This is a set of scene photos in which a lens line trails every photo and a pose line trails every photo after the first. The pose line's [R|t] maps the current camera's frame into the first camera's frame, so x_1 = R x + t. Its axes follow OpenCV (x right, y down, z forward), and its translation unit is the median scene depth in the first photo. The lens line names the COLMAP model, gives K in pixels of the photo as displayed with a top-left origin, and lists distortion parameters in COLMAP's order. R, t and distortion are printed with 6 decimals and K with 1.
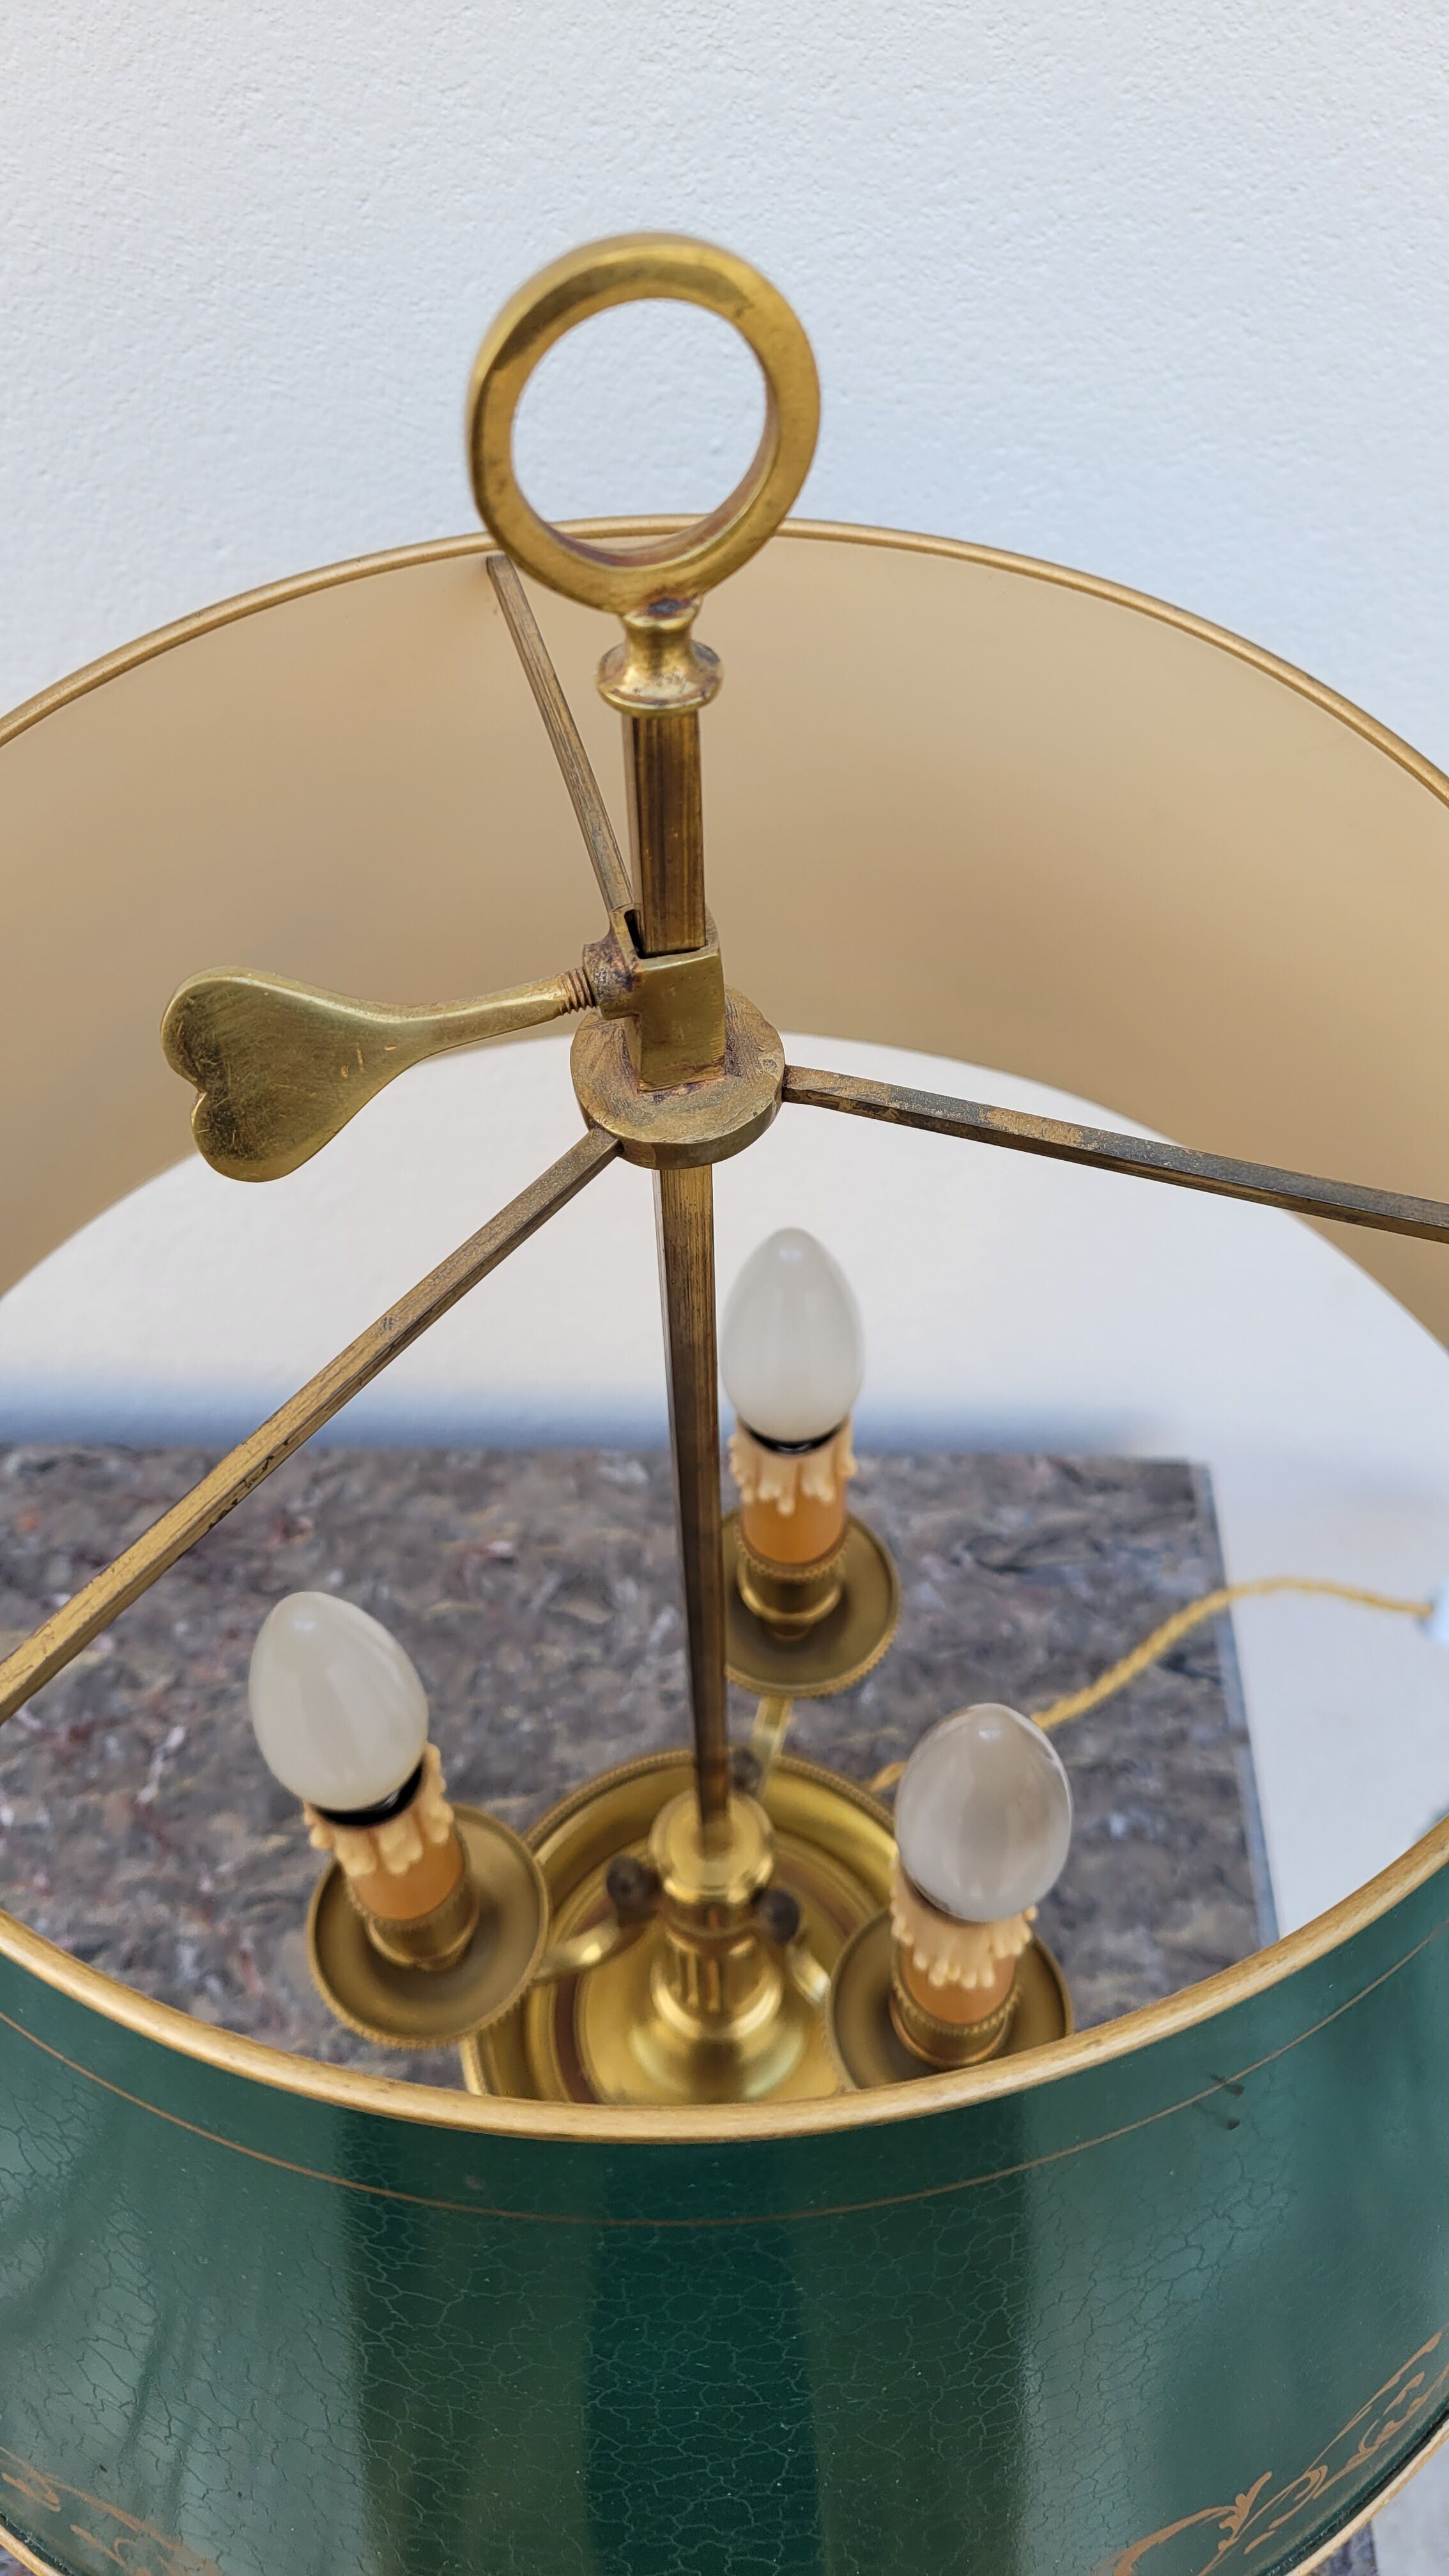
lens RADIAL K [[1945.4, 0, 715.1], [0, 1945.4, 1205.5], [0, 0, 1]] dist [0.032252, -0.020694]
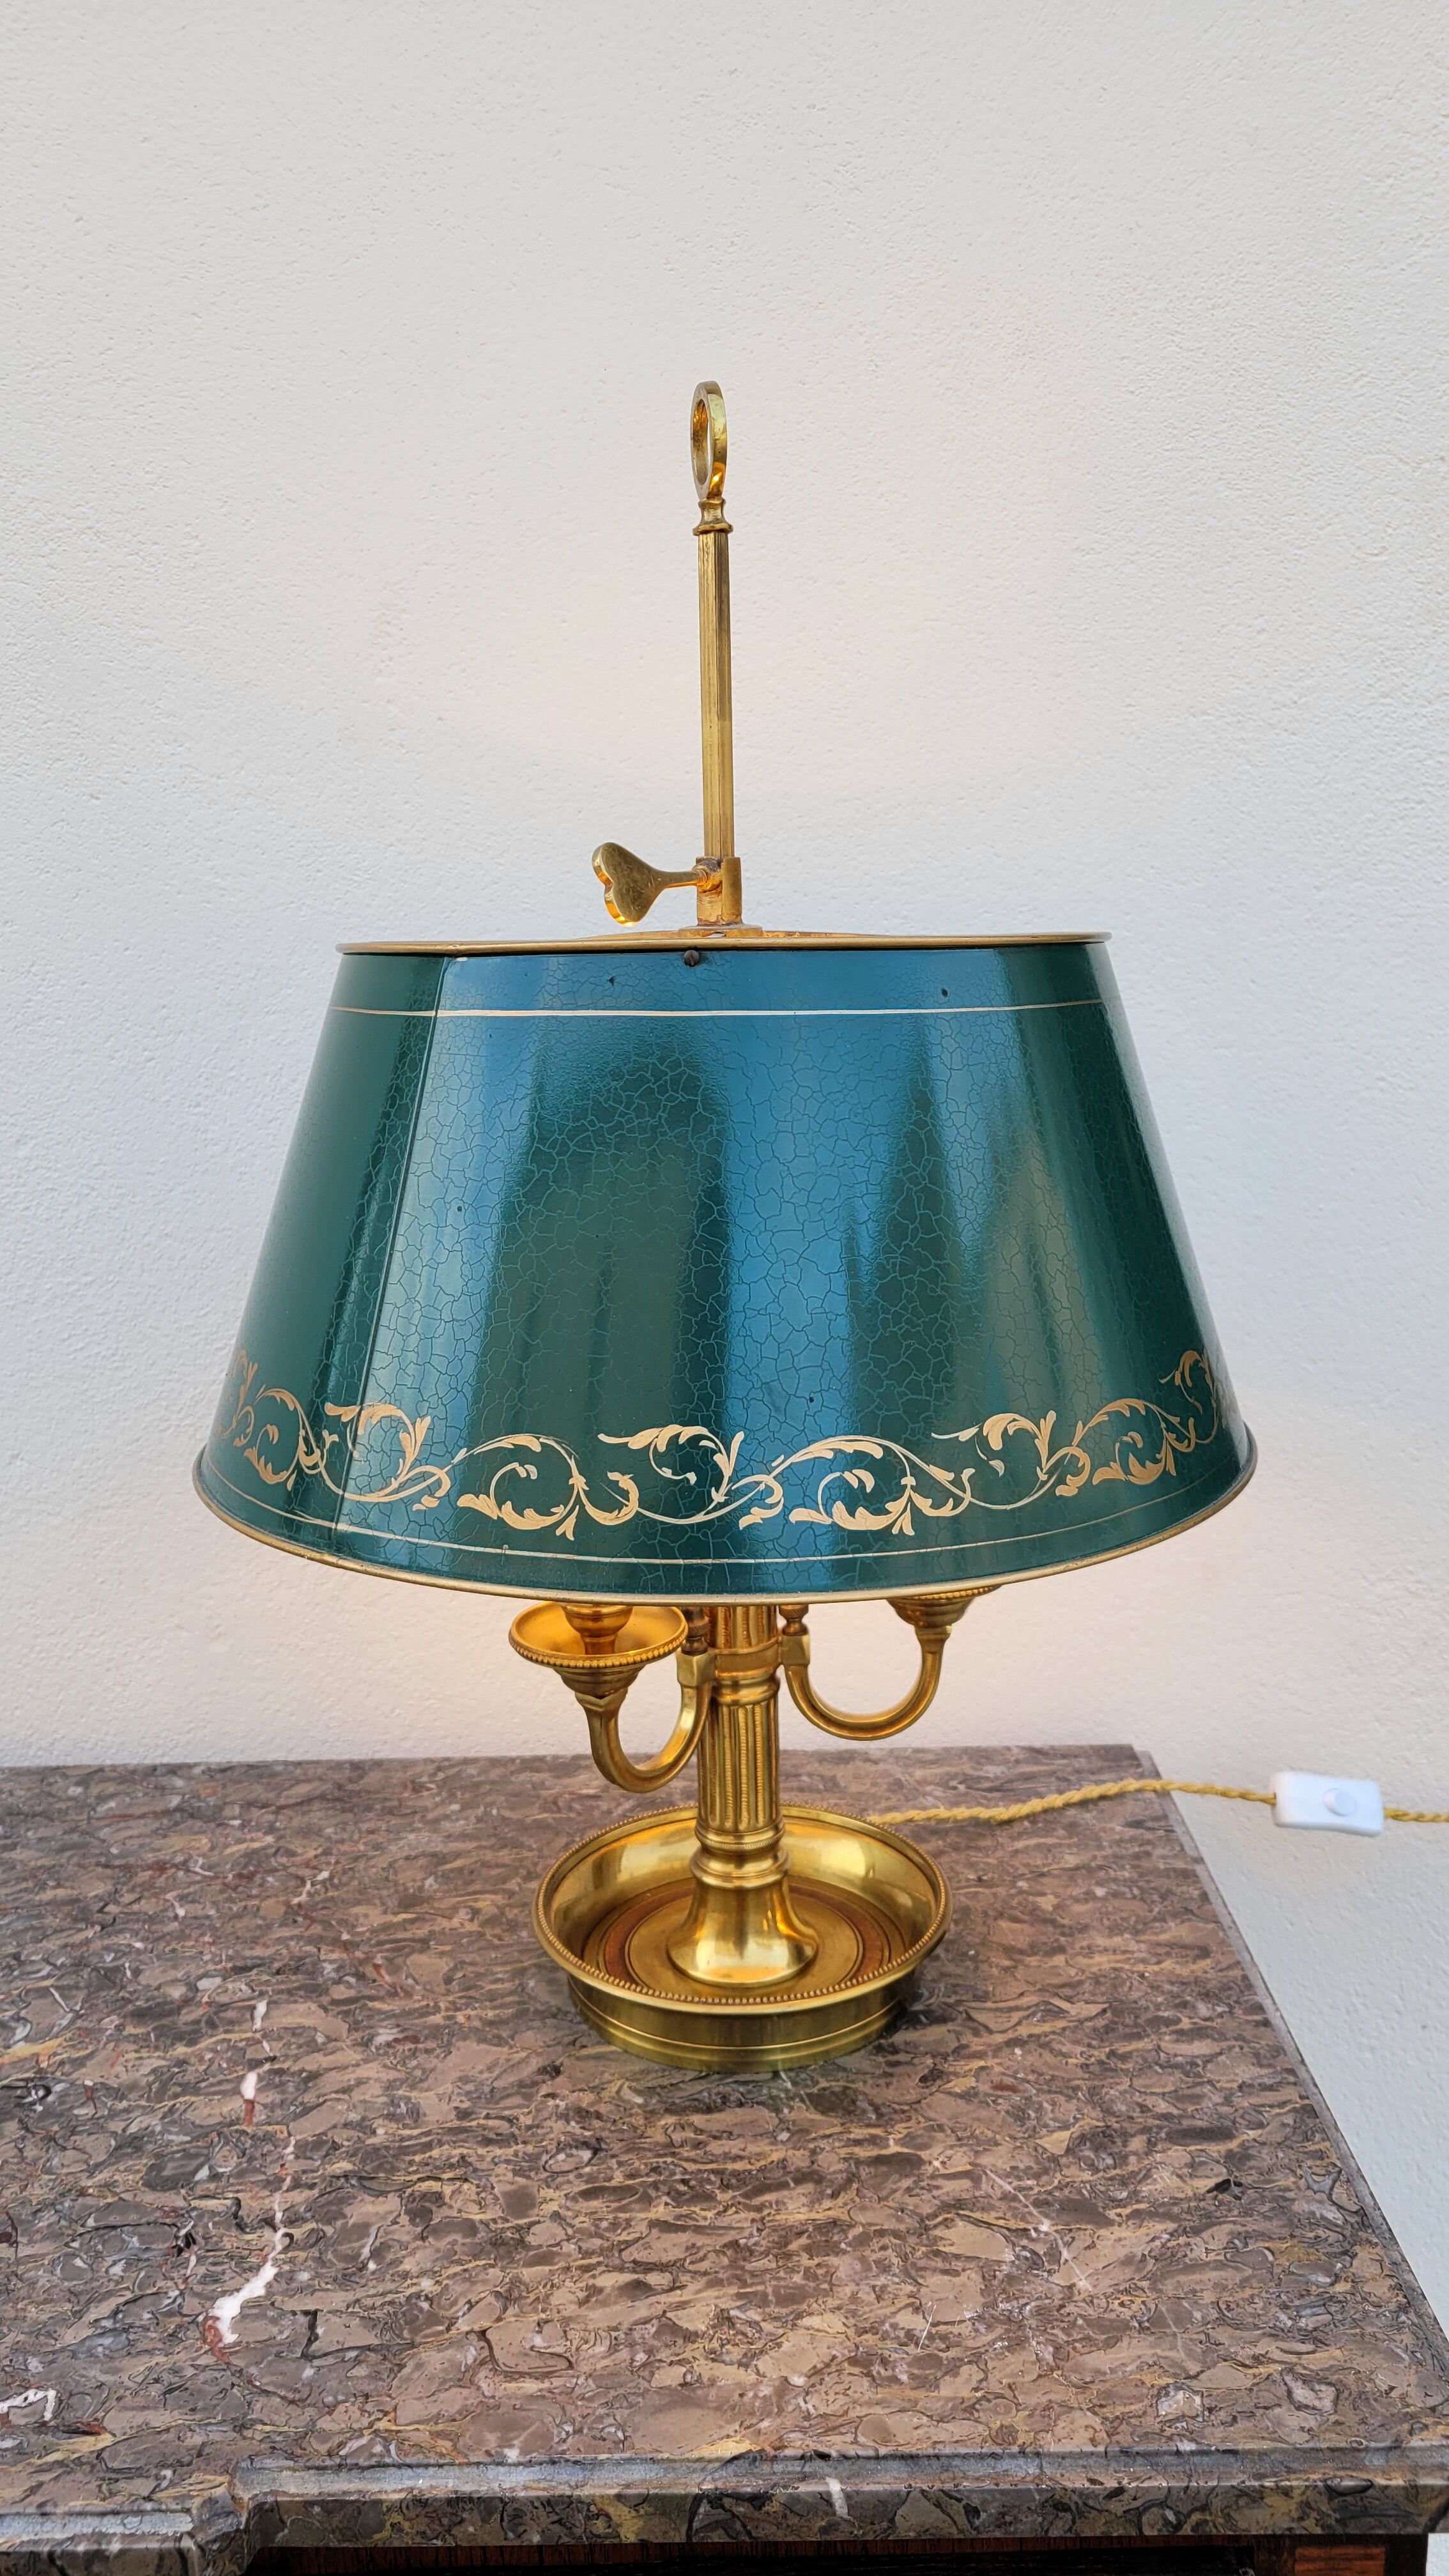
lens RADIAL K [[1945.4, 0, 710.7], [0, 1945.4, 1313.0], [0, 0, 1]] dist [0.032252, -0.020694]
pose [[0.999818, -0.017473, 0.007655, -0.037044], [0.017997, 0.730965, -0.682177, 0.842265], [0.006324, 0.682191, 0.731147, -0.127732]]
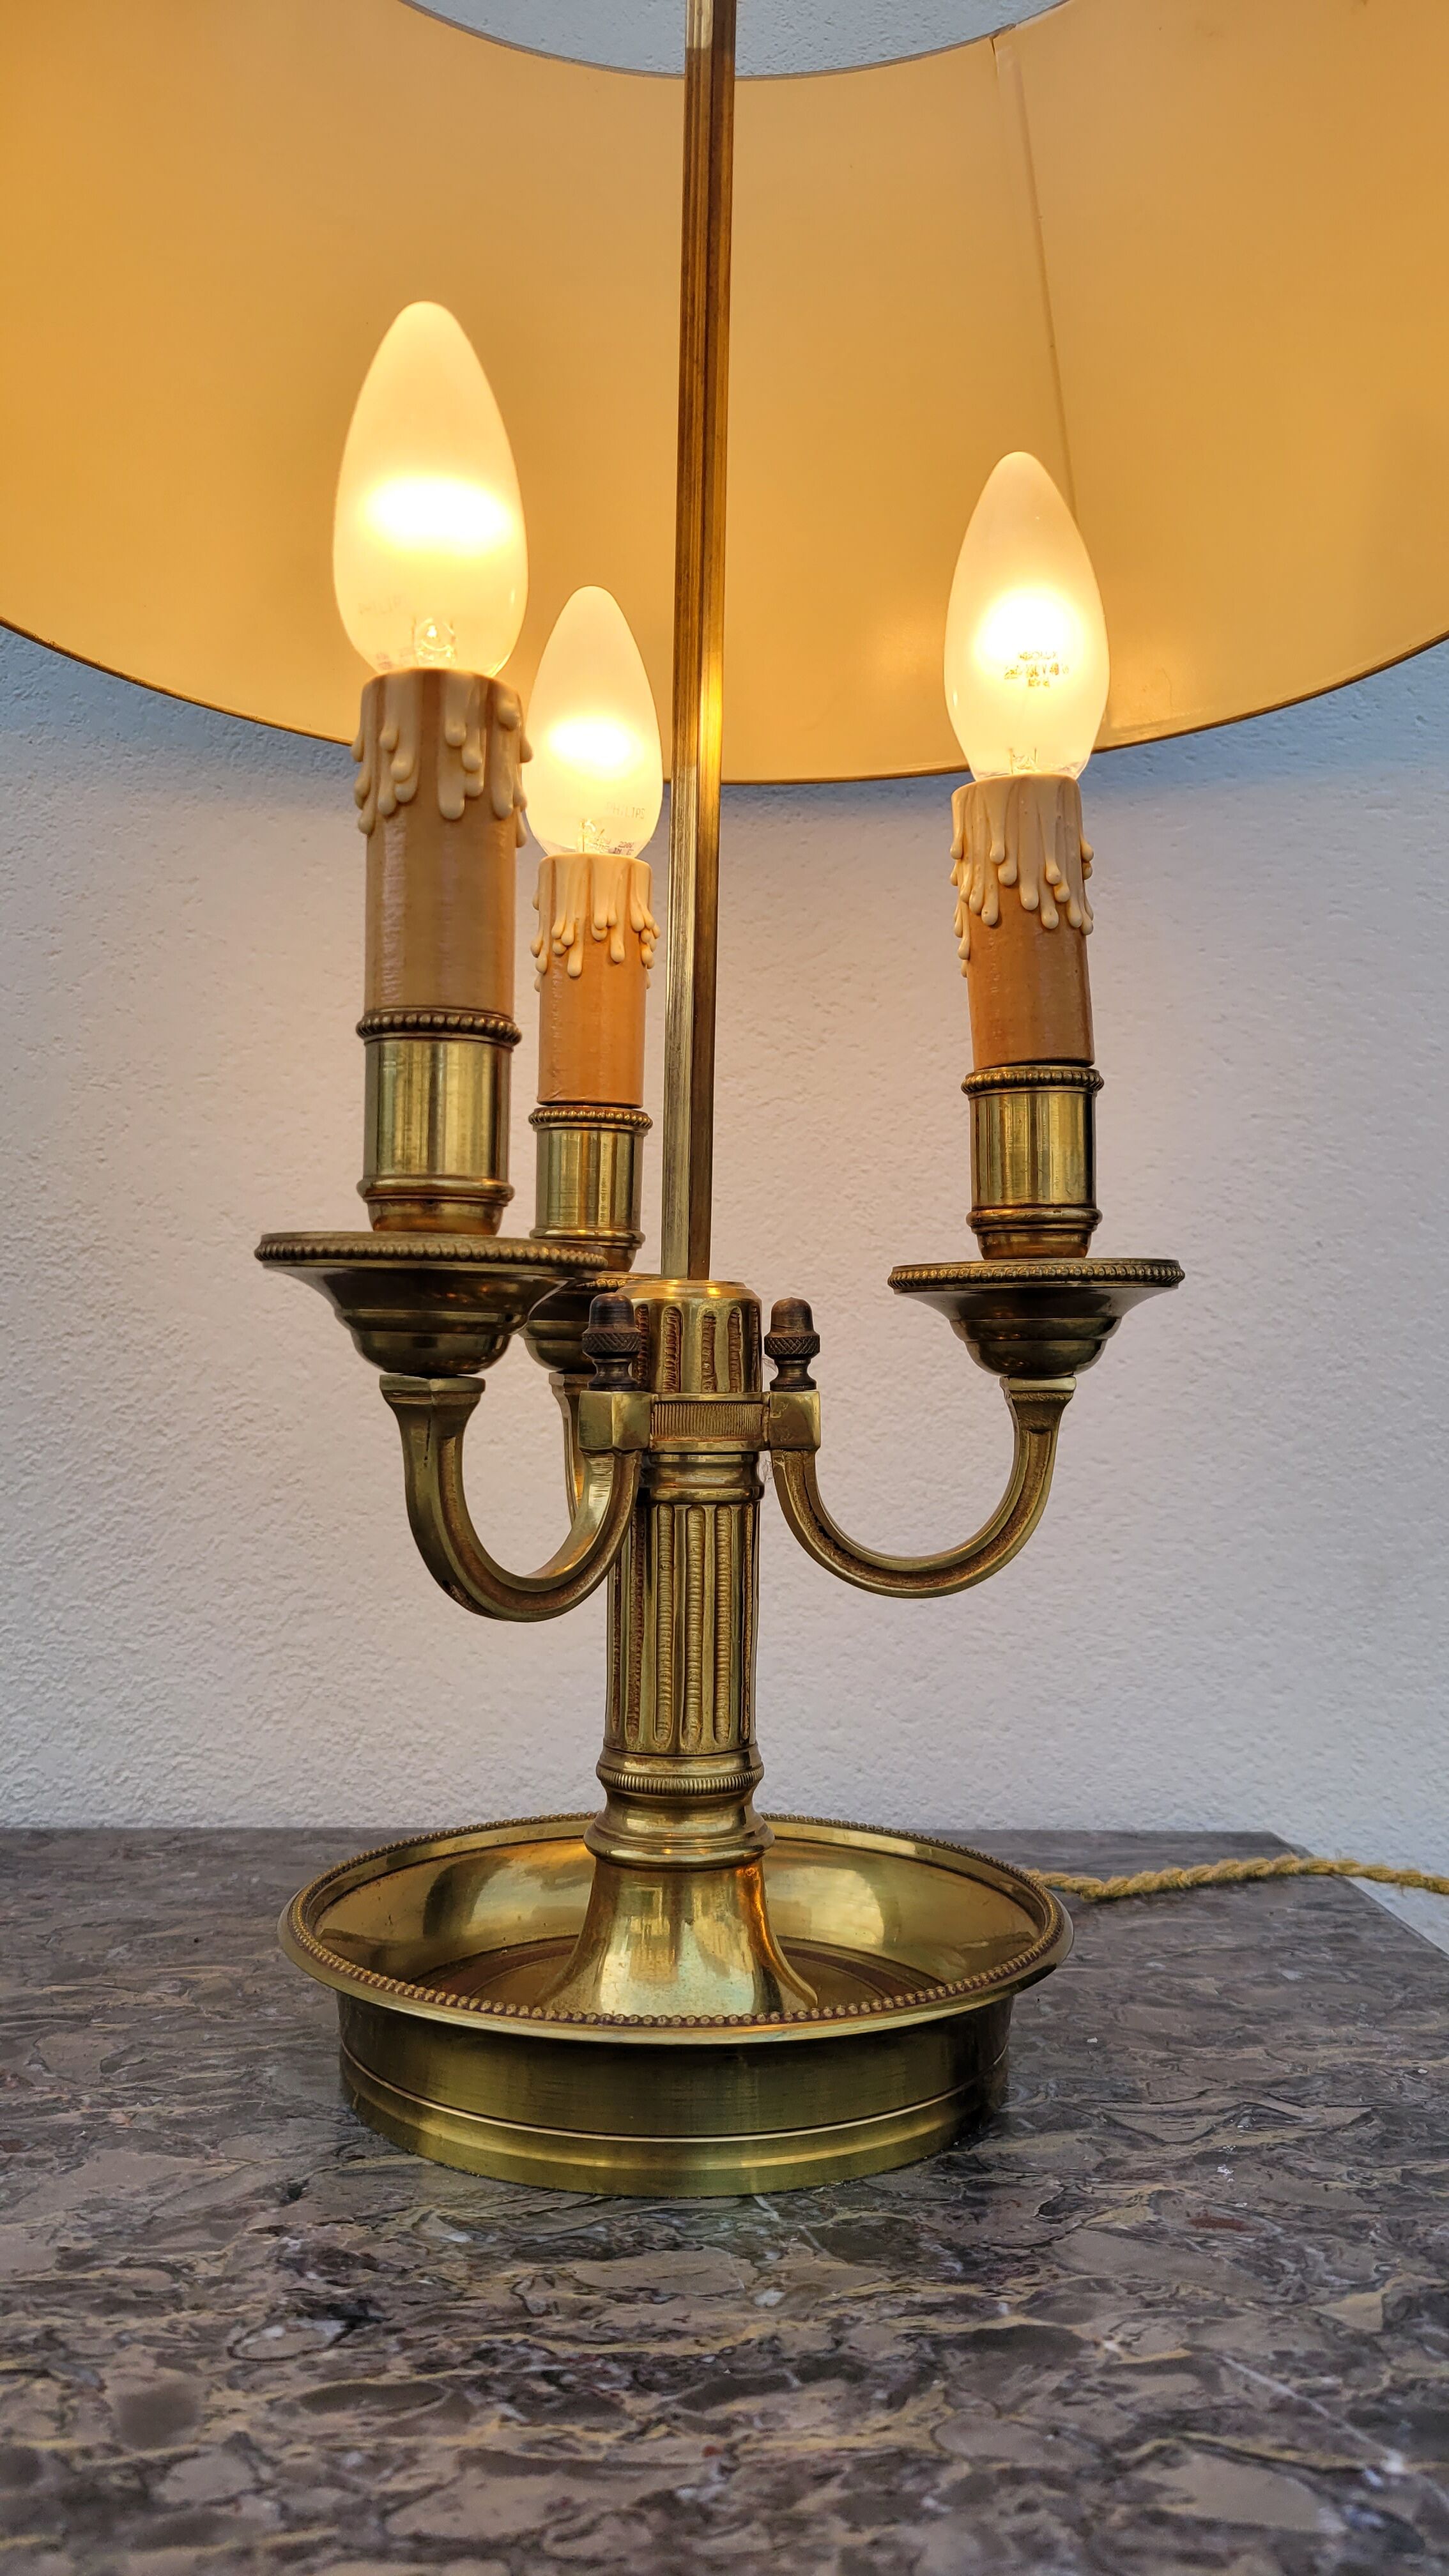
lens RADIAL K [[1945.4, 0, 740.4], [0, 1945.4, 1345.8], [0, 0, 1]] dist [0.032252, -0.020694]
pose [[0.997191, 0.024769, 0.070684, -0.044062], [0.044408, 0.564427, -0.824287, 0.728520], [-0.060313, 0.825111, 0.561742, 0.415311]]
